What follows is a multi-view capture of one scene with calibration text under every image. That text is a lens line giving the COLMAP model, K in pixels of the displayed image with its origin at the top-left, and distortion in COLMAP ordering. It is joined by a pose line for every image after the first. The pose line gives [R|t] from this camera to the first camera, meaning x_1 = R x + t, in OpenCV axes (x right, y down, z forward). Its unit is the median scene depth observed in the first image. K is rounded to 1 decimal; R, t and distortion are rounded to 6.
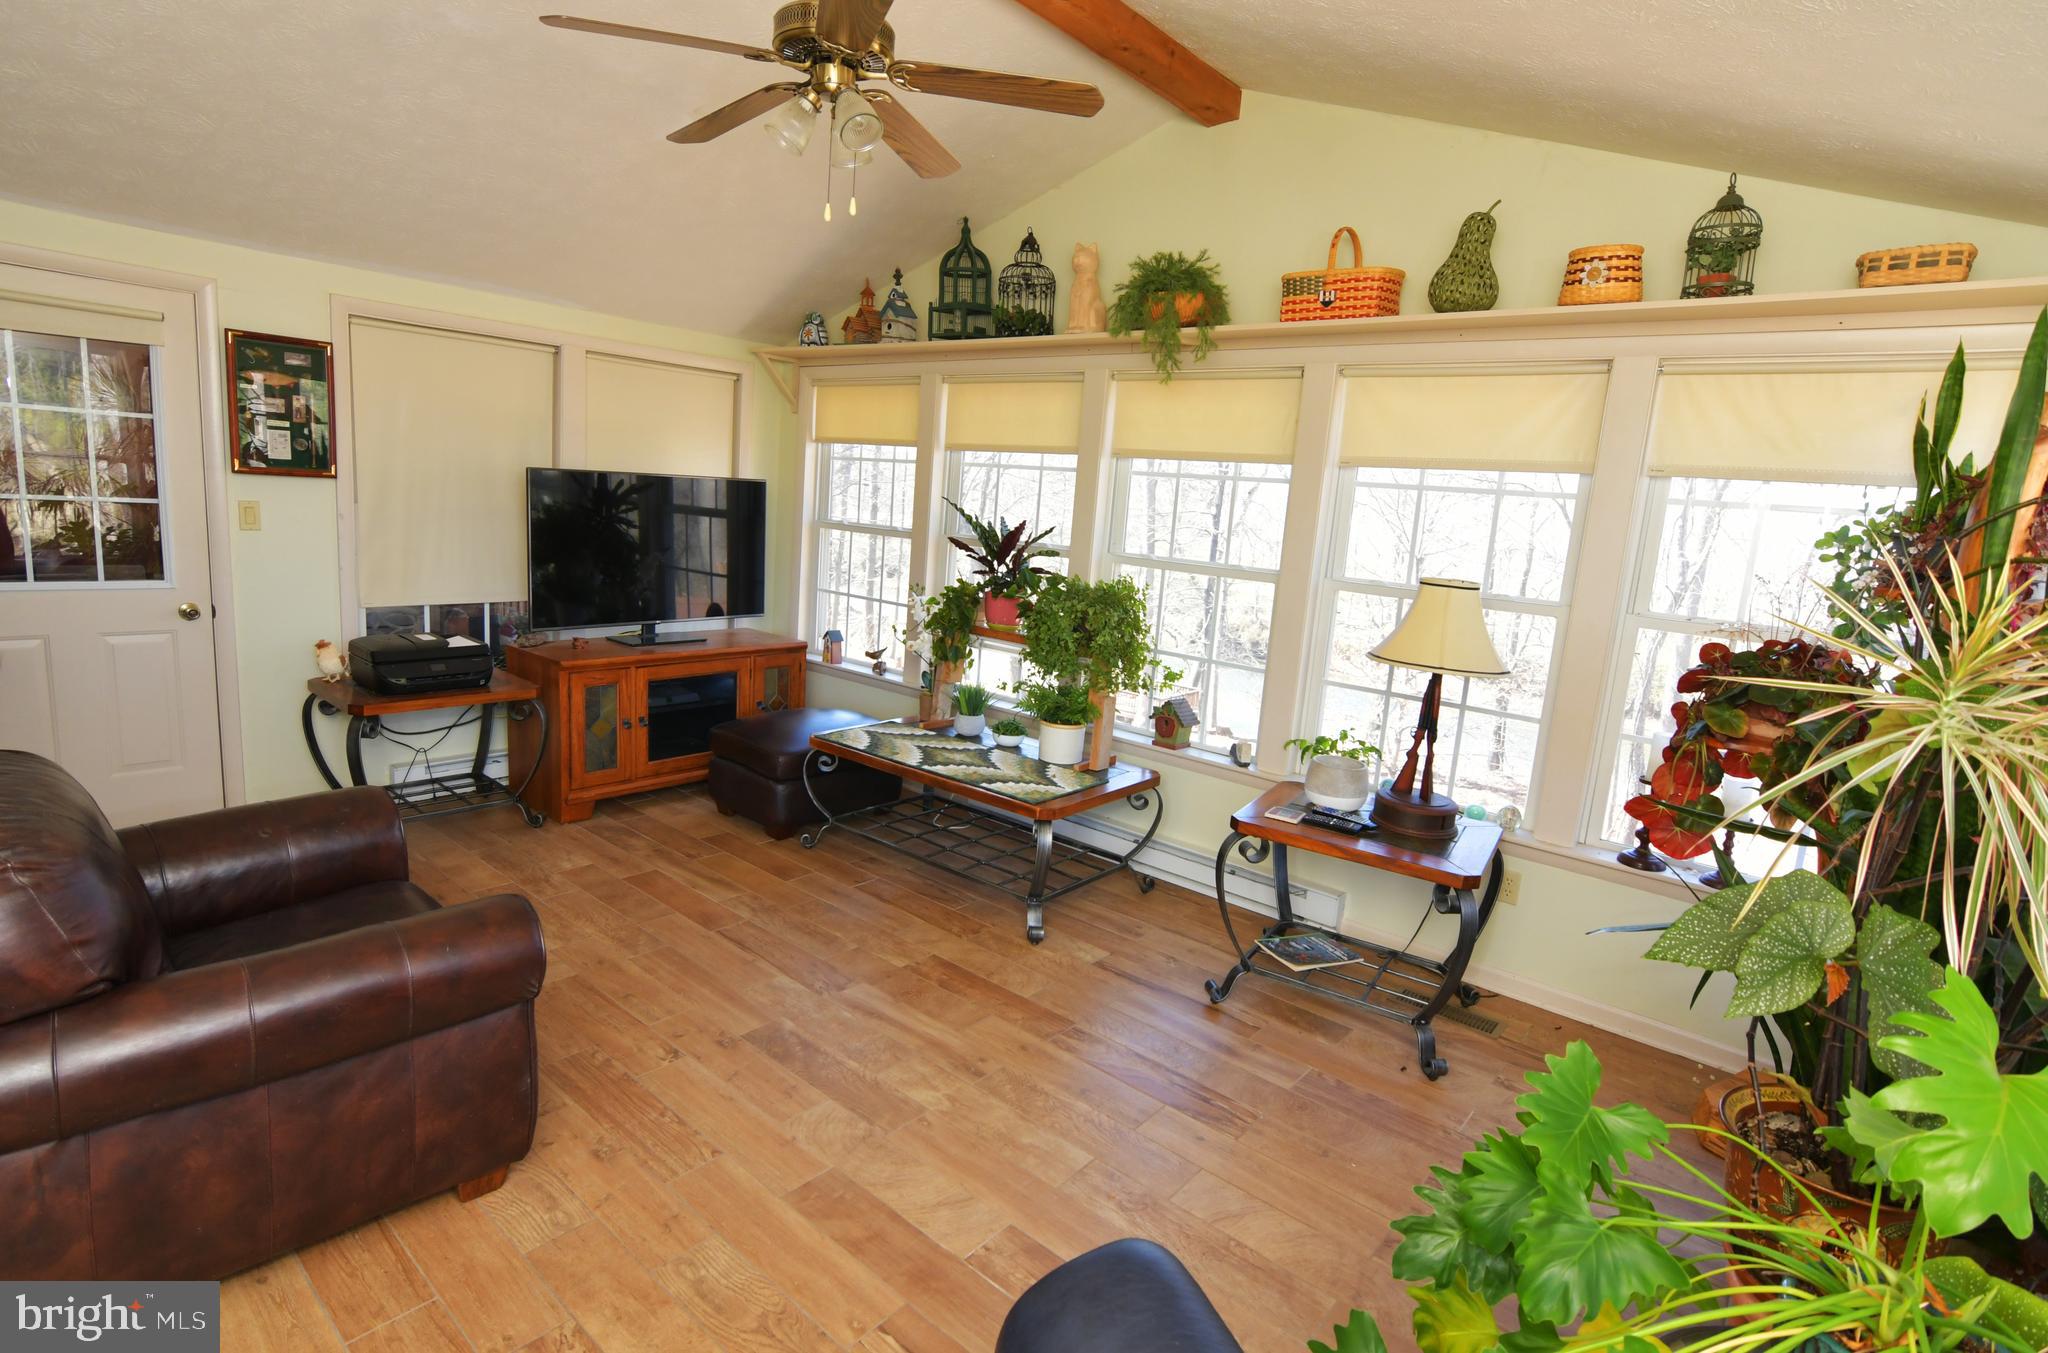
lens RADIAL K [[996.7, 0, 1020.2], [0, 996.7, 666.3], [0, 0, 1]] dist [-0.029108, 0.009367]
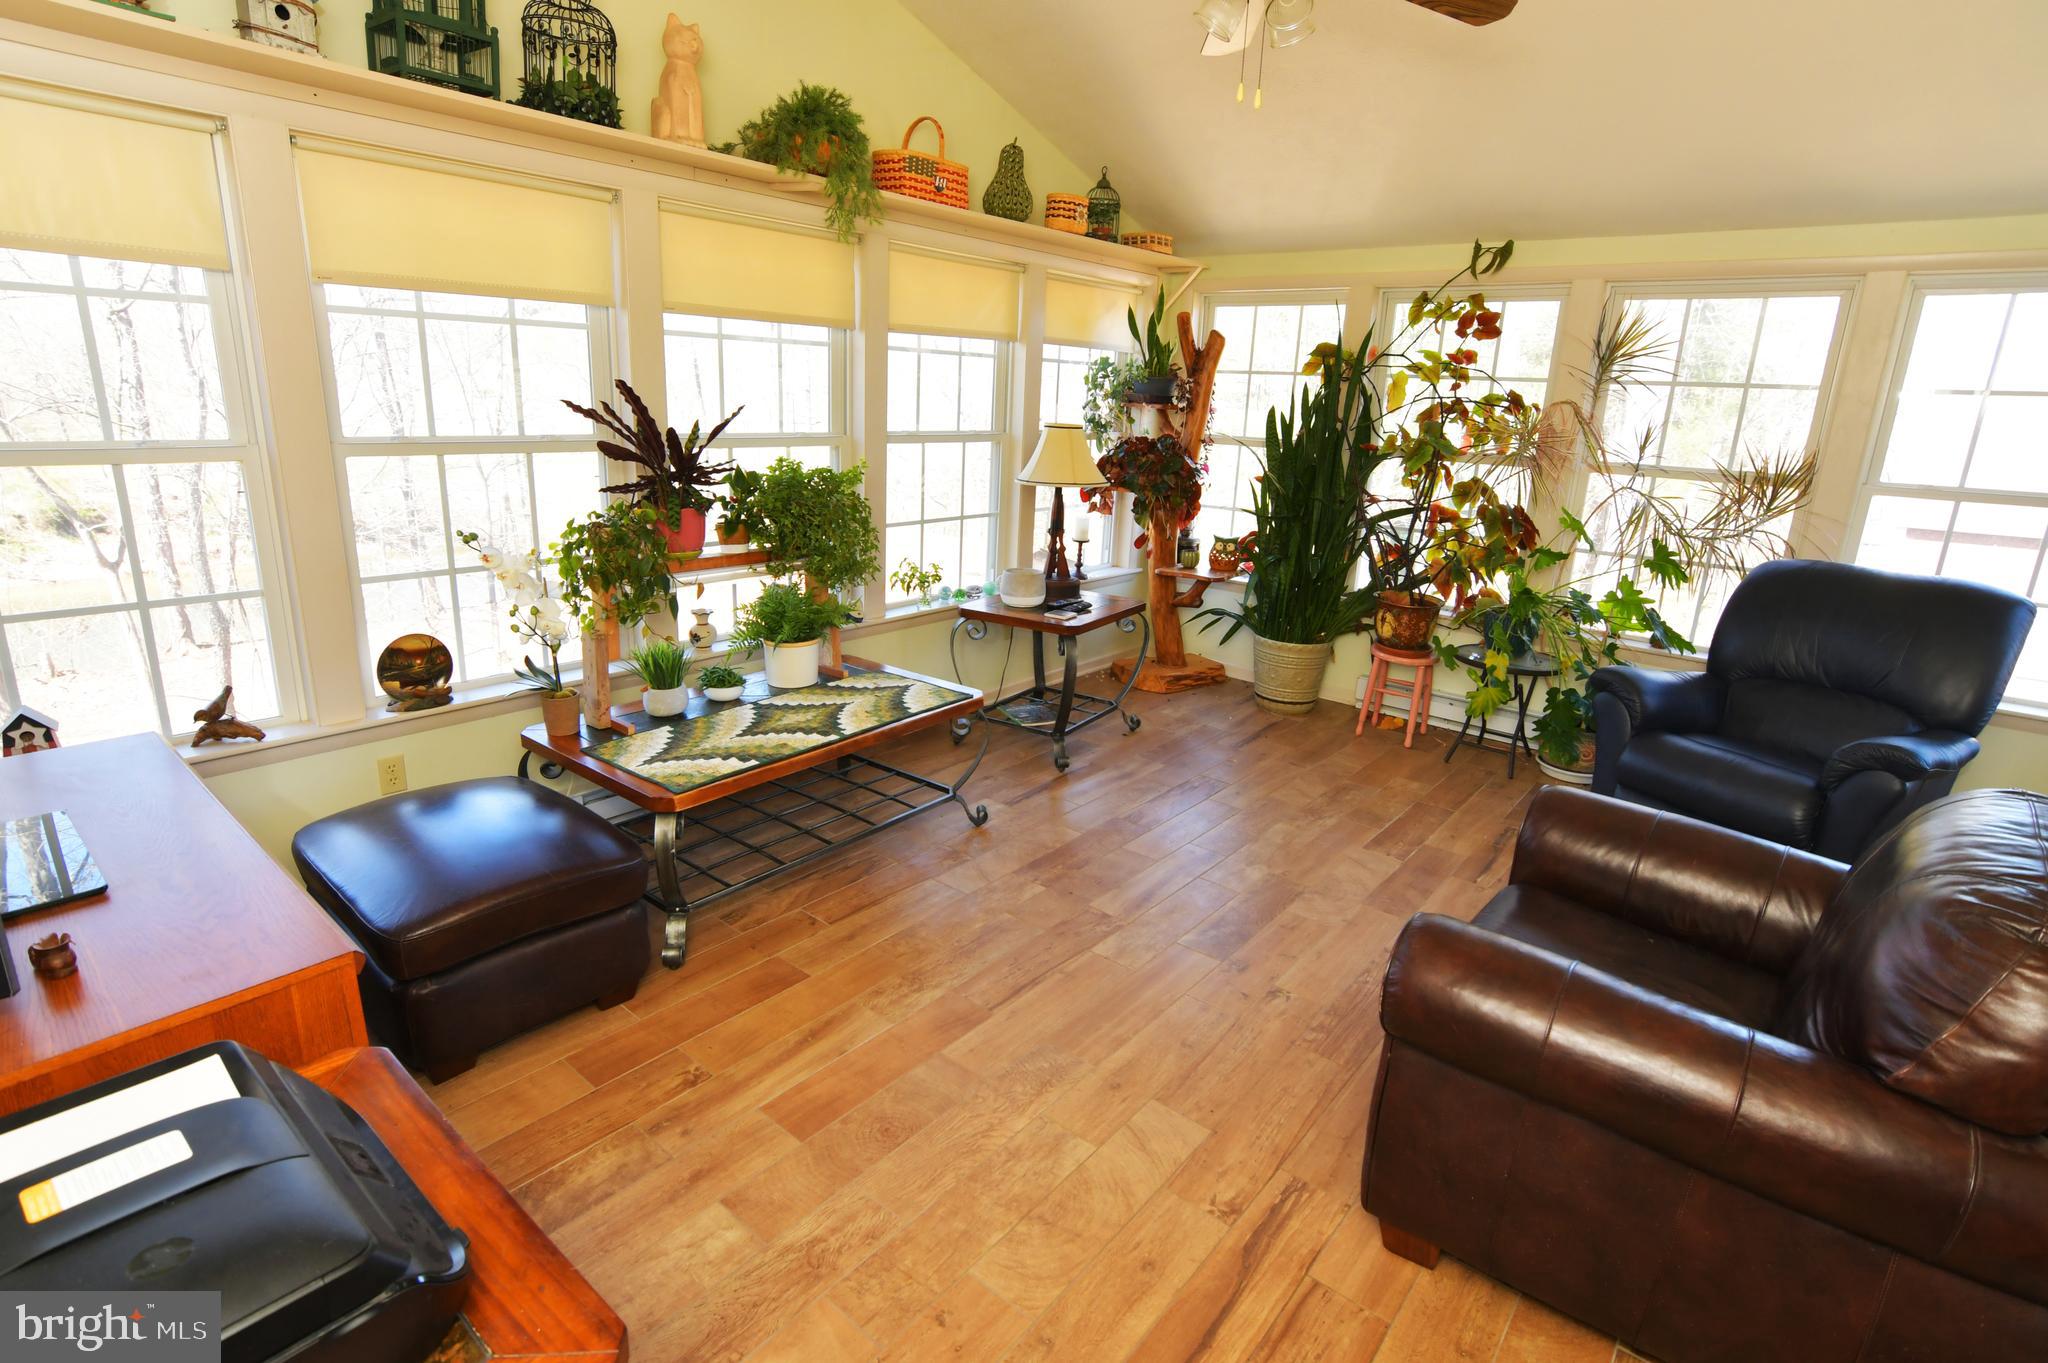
lens RADIAL K [[996.7, 0, 1014.1], [0, 996.7, 663.1], [0, 0, 1]] dist [-0.029108, 0.009367]
pose [[-0.006181, -0.333783, 0.942630, -0.880132], [0.124648, 0.935039, 0.331912, -0.210576], [-0.992182, 0.119548, 0.035826, 0.885961]]
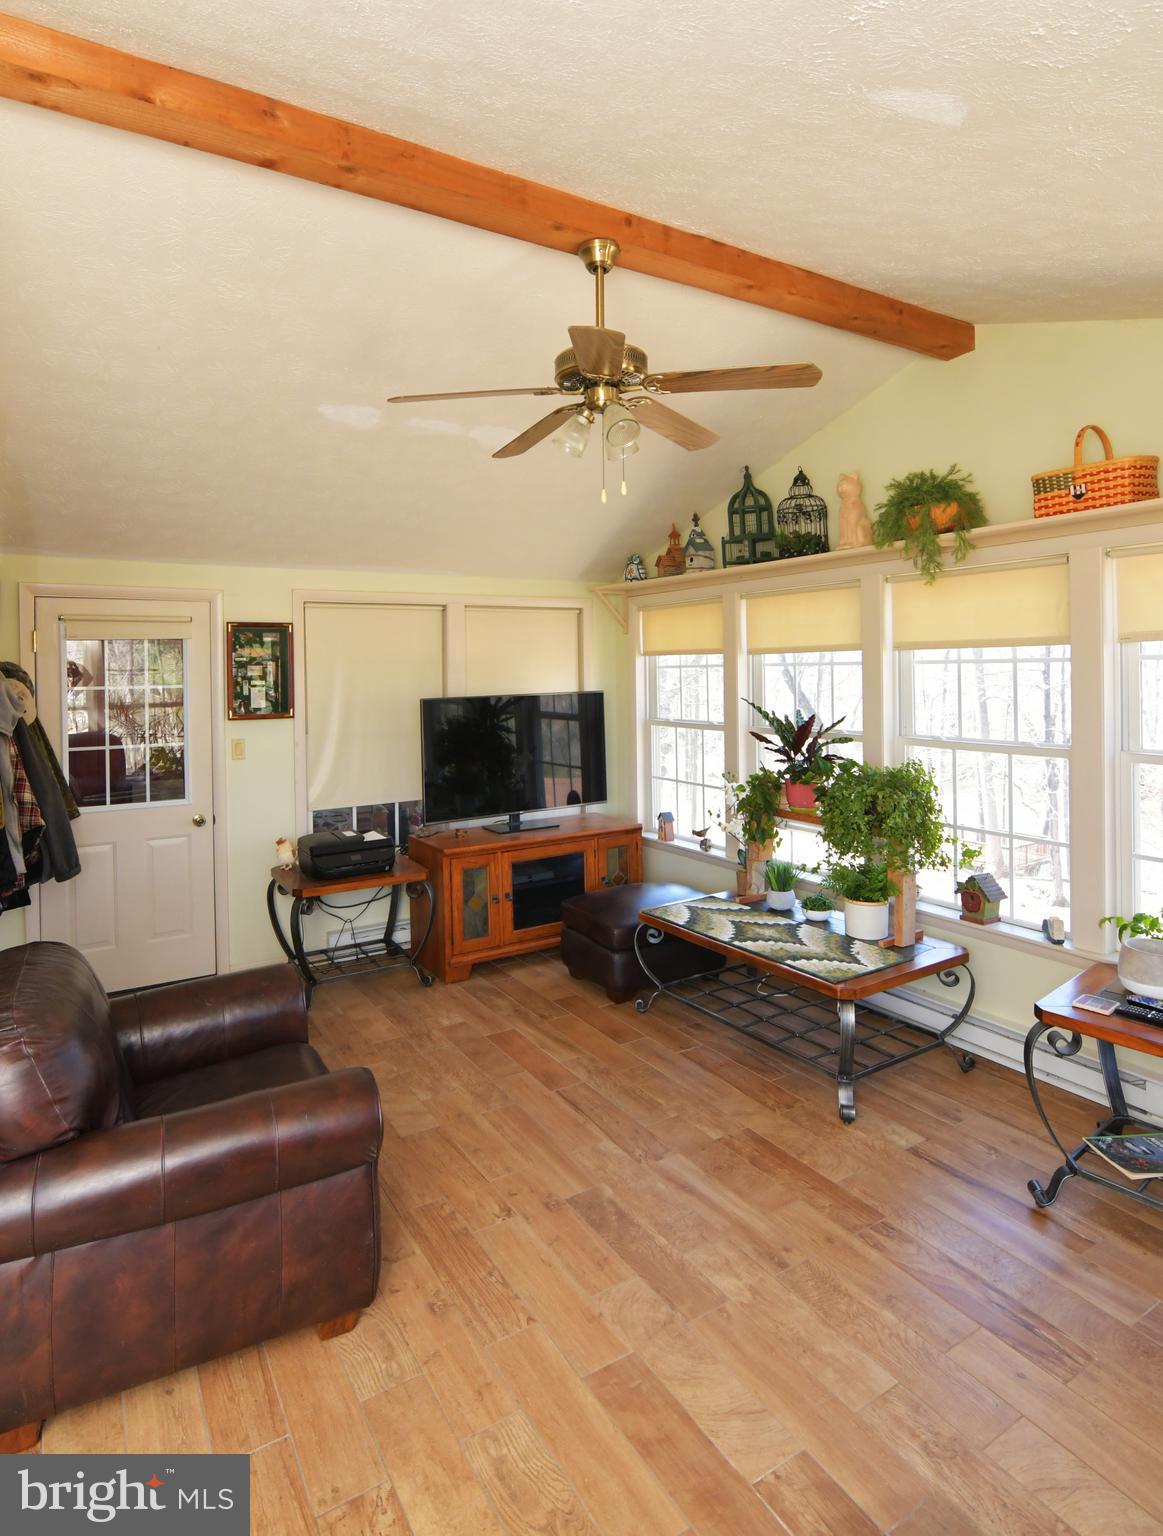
lens RADIAL K [[848.6, 0, 577.0], [0, 848.6, 670.6], [0, 0, 1]] dist [-0.029684, 0.010820]
pose [[0.945939, -0.086591, -0.312572, 0.061479], [0.029244, 0.982549, -0.183690, -0.030603], [0.323023, 0.164619, 0.931964, 0.016714]]
